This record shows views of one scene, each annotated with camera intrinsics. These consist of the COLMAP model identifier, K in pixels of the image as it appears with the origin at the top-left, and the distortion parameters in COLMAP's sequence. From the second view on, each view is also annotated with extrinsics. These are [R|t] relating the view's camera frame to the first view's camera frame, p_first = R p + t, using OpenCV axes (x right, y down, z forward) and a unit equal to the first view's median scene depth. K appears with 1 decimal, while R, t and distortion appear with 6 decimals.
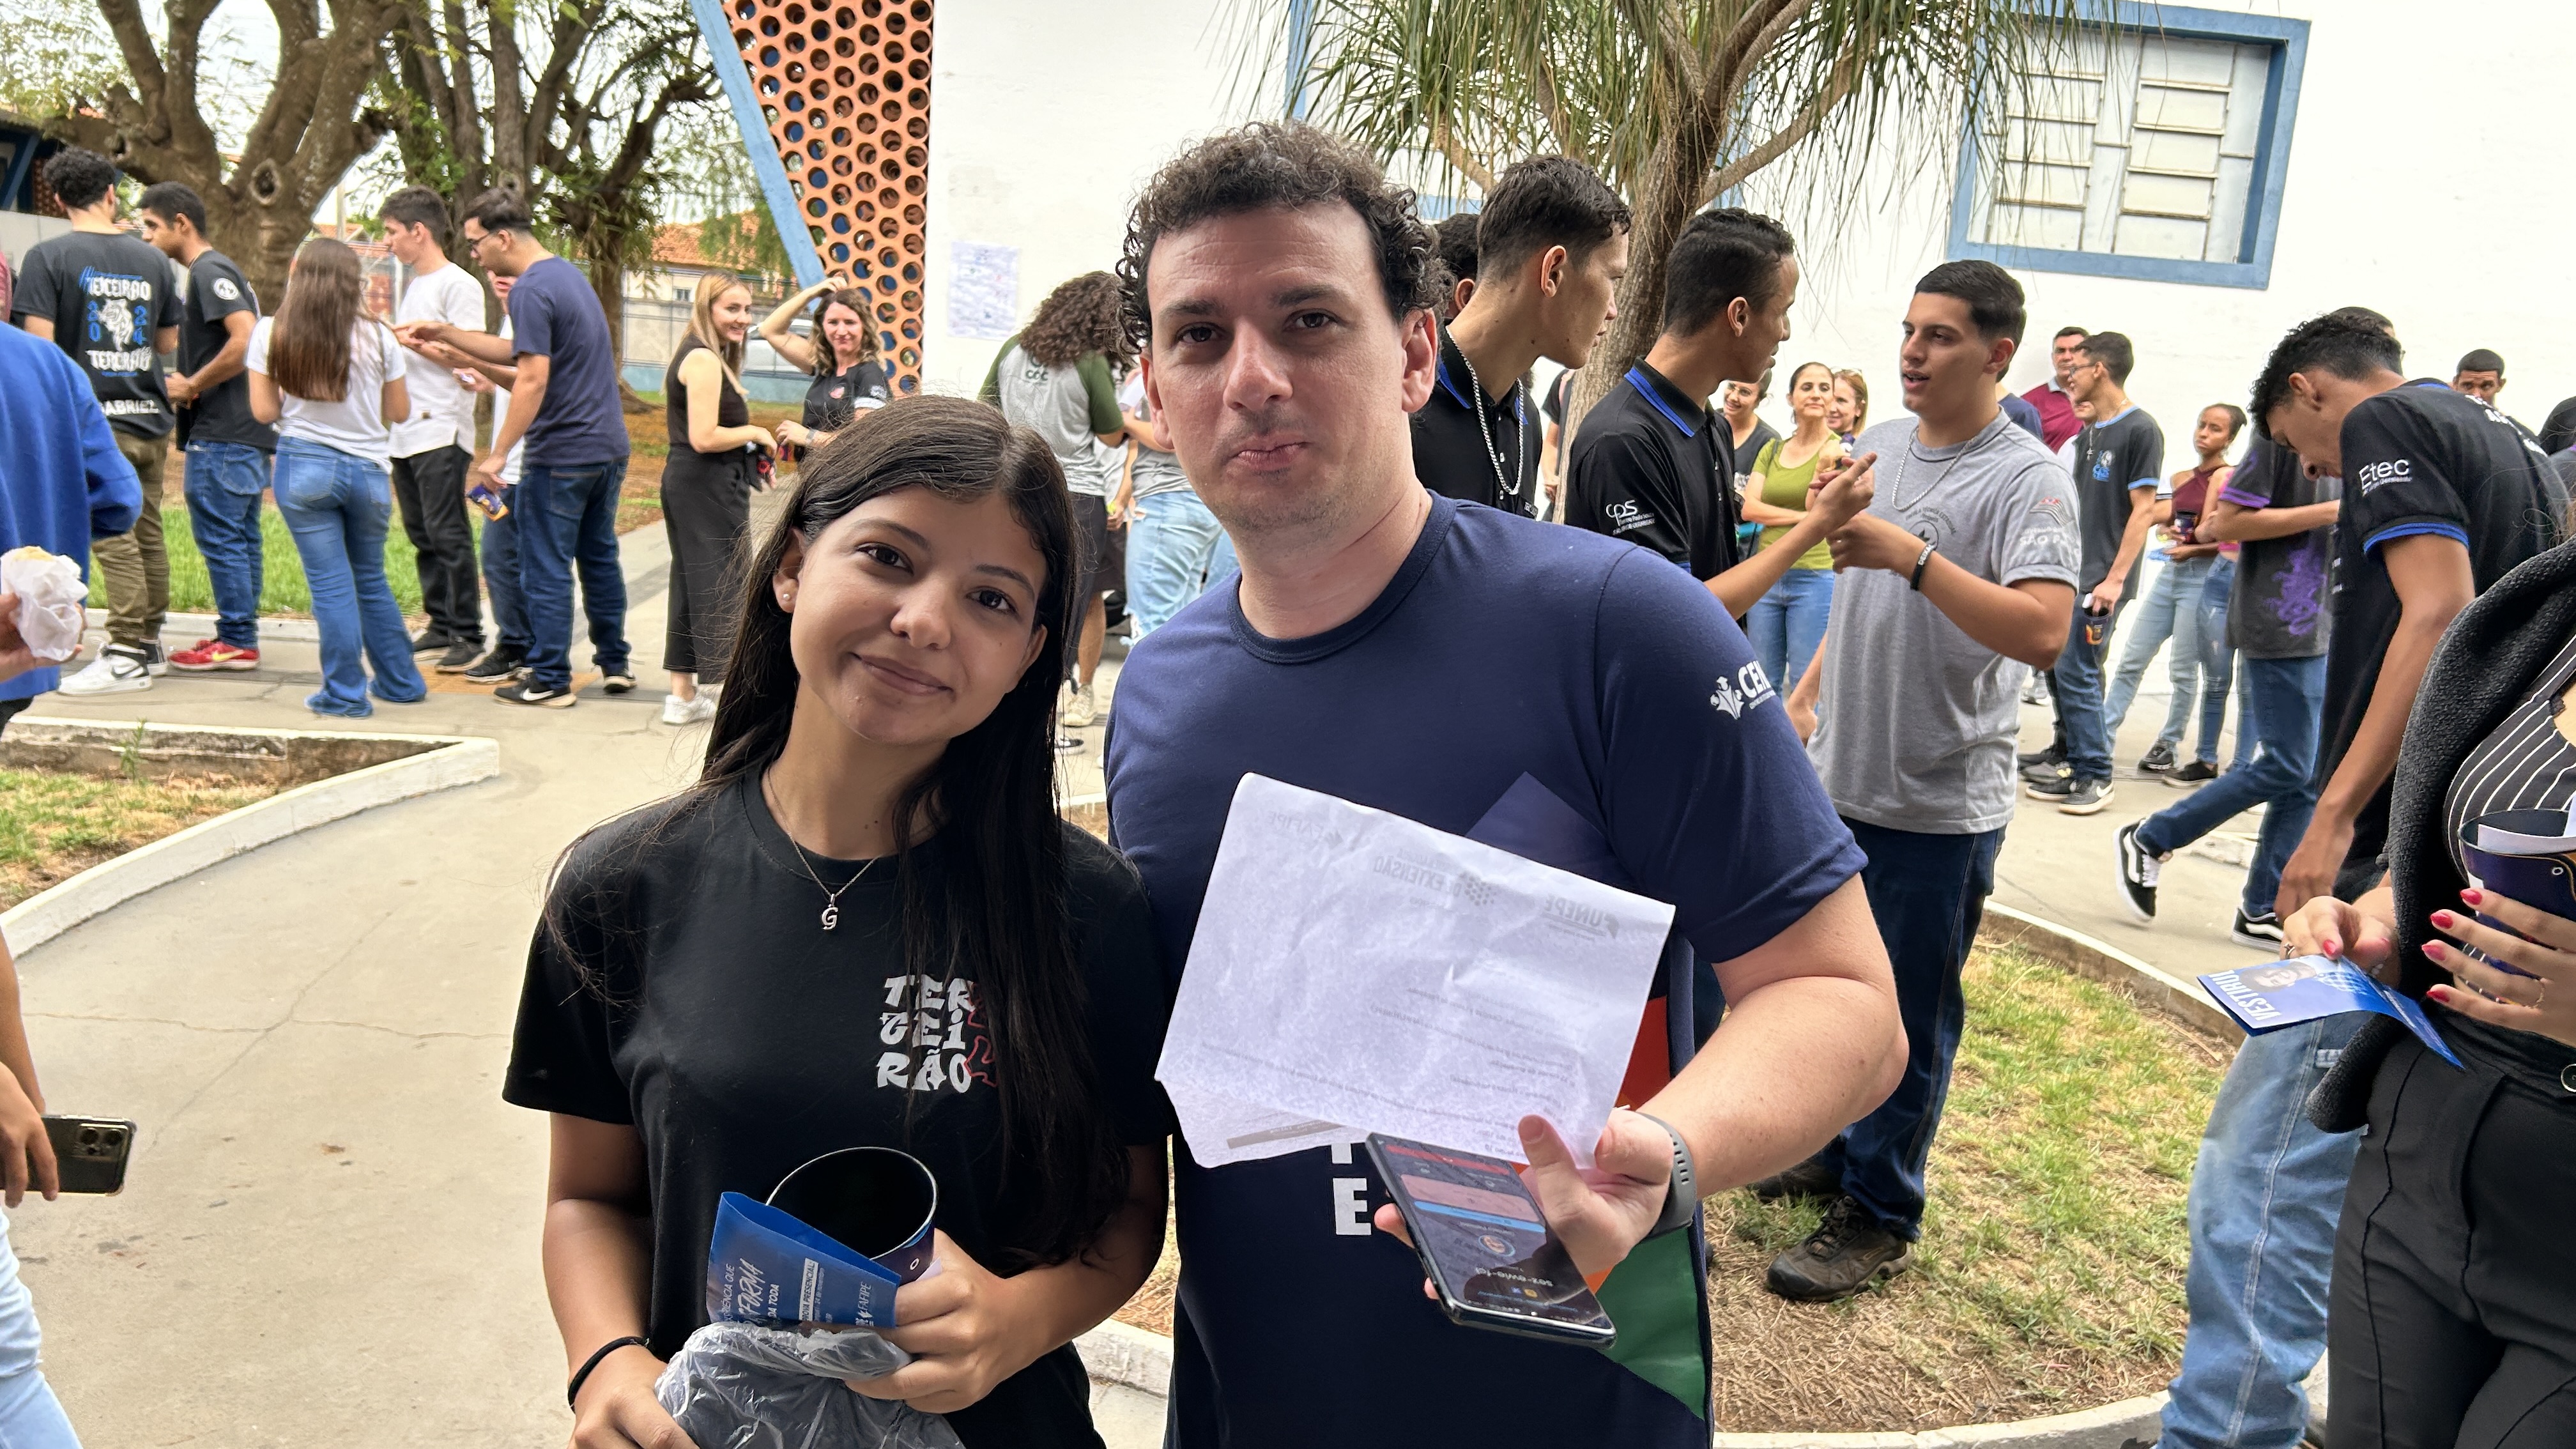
lens RADIAL K [[1821.6, 0, 1303.1], [0, 1821.6, 740.1], [0, 0, 1]] dist [0.030820, -0.033261]
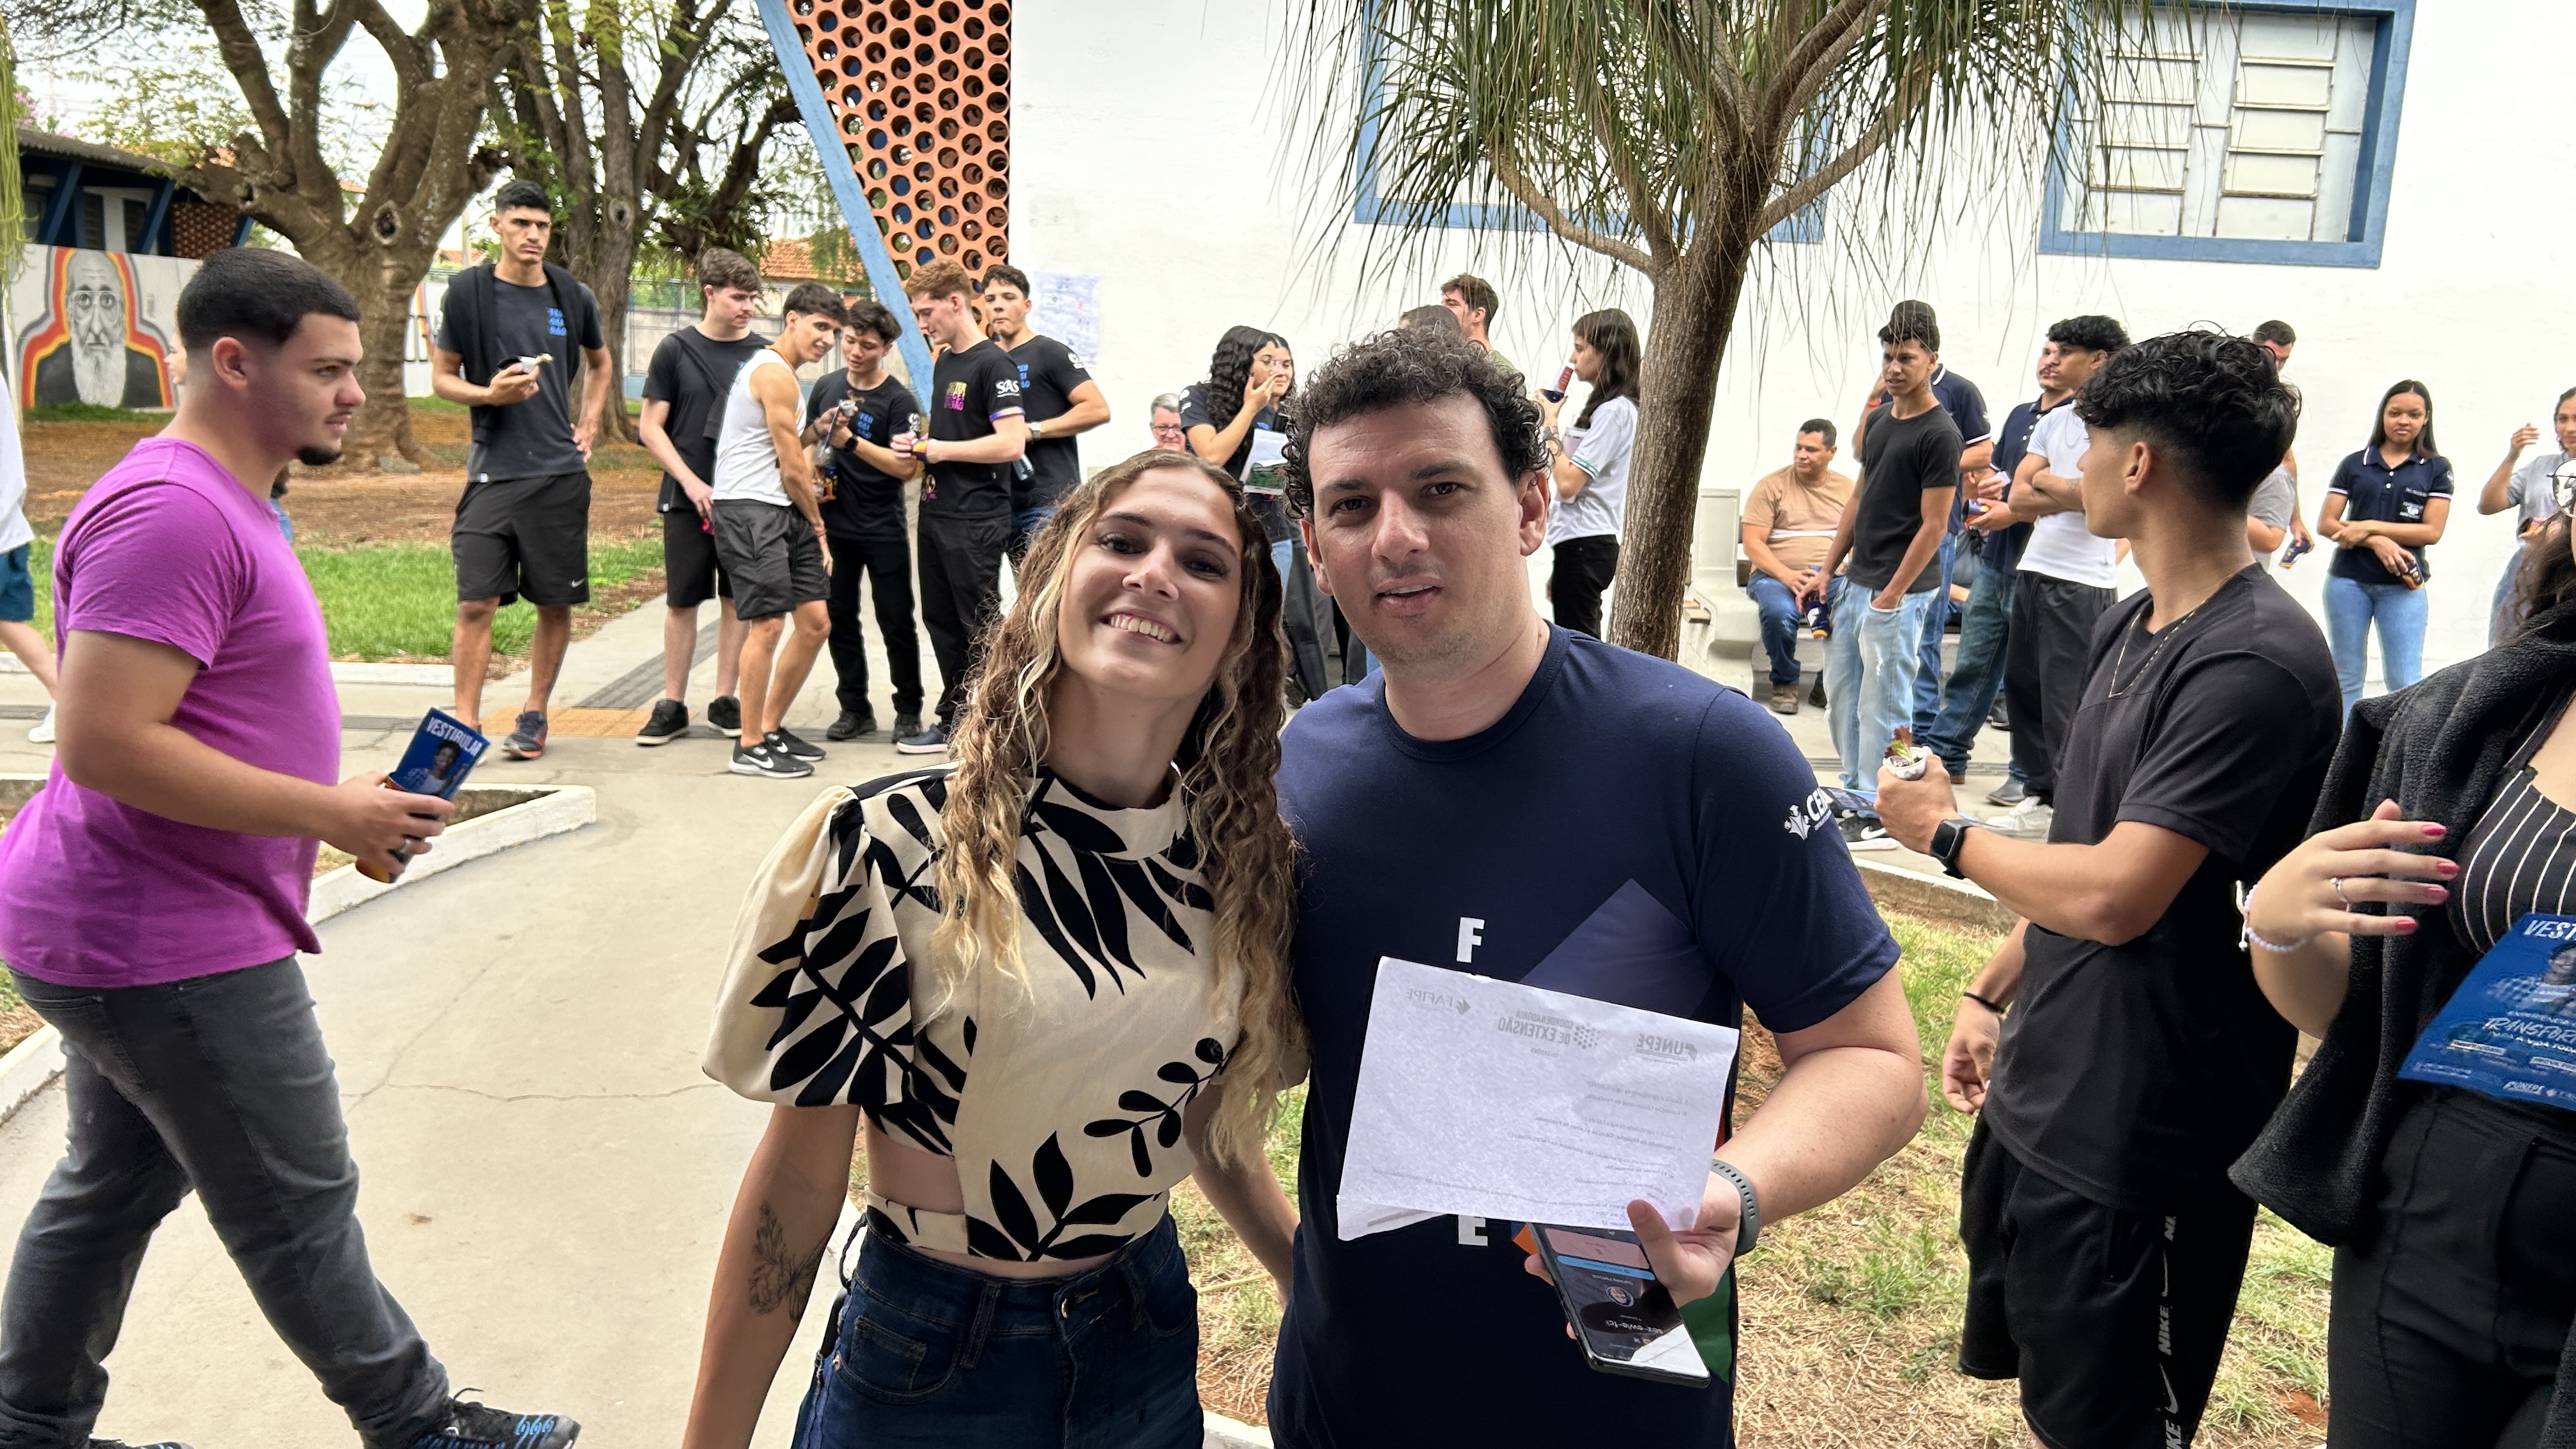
lens RADIAL K [[1821.6, 0, 1311.4], [0, 1821.6, 721.0], [0, 0, 1]] dist [0.030820, -0.033261]
pose [[0.998189, -0.022323, -0.055862, 0.010988], [0.022050, 0.999742, -0.005497, -0.013363], [0.055970, 0.004255, 0.998423, 0.000687]]
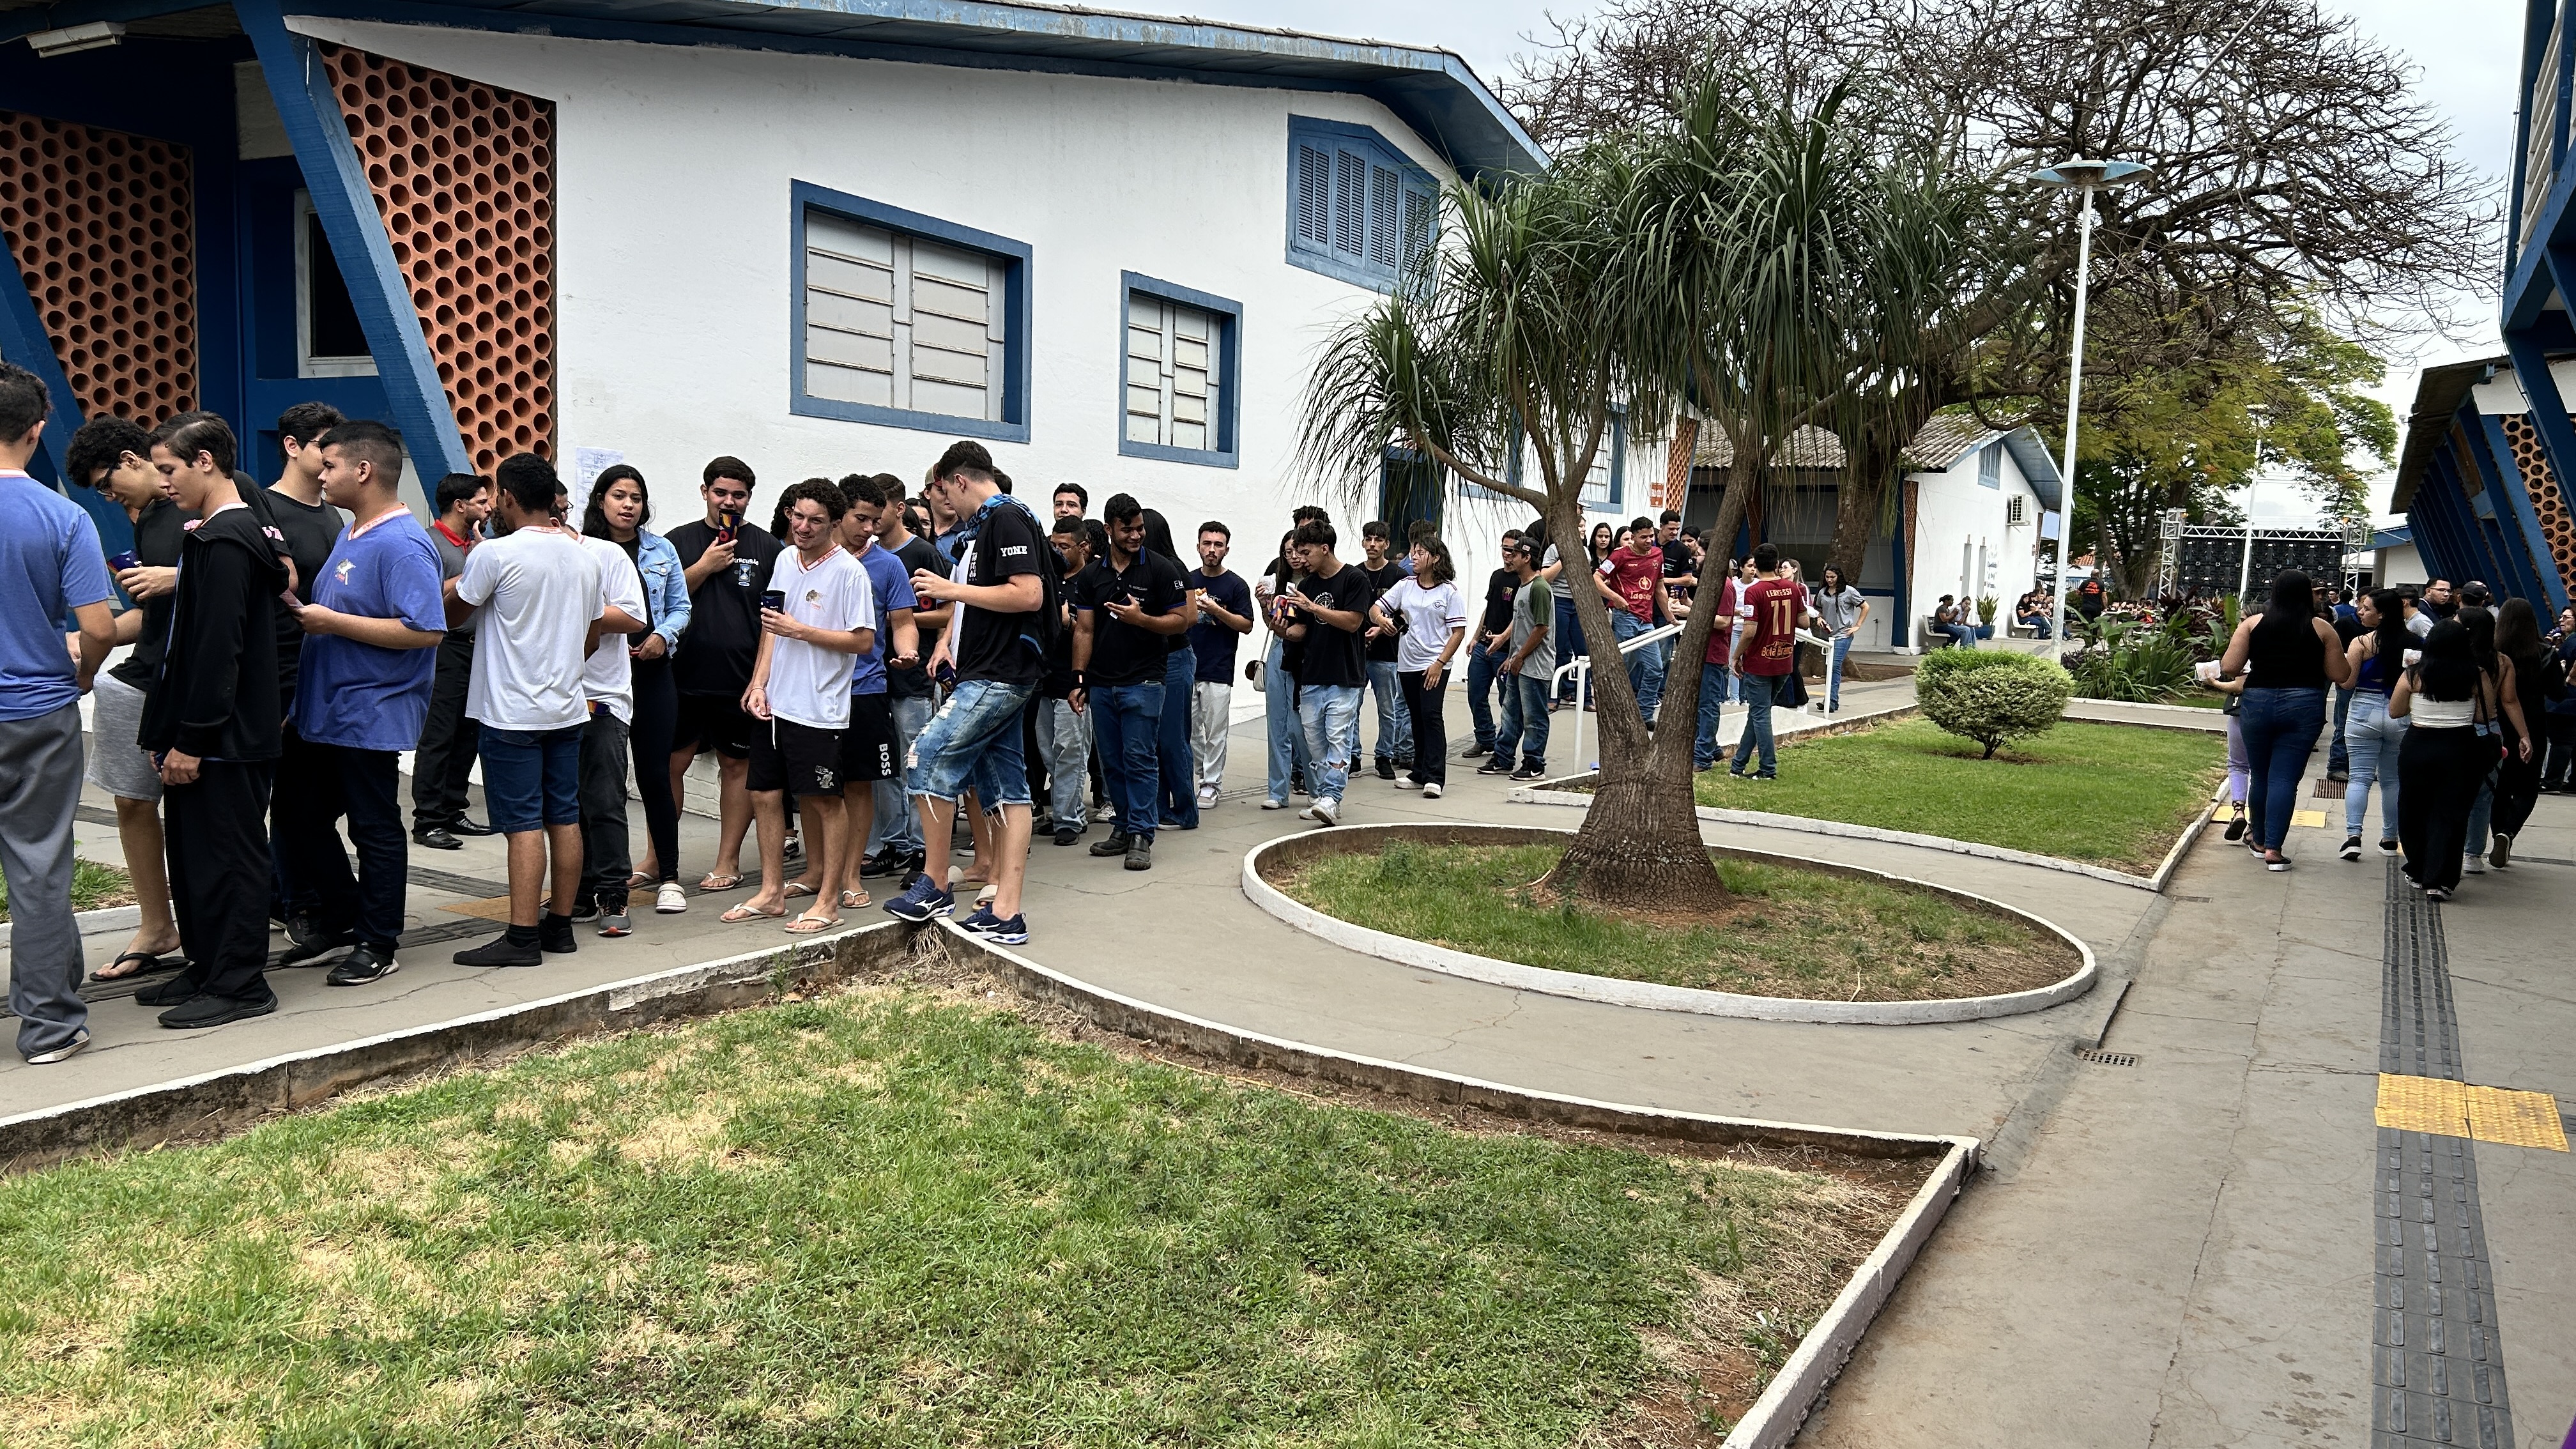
lens RADIAL K [[1821.6, 0, 1257.8], [0, 1821.6, 796.5], [0, 0, 1]] dist [0.030820, -0.033261]
pose [[0.610089, -0.149595, 0.778083, -0.749077], [0.143425, 0.986643, 0.077234, -0.085451], [-0.779244, 0.064477, 0.623396, 0.016530]]
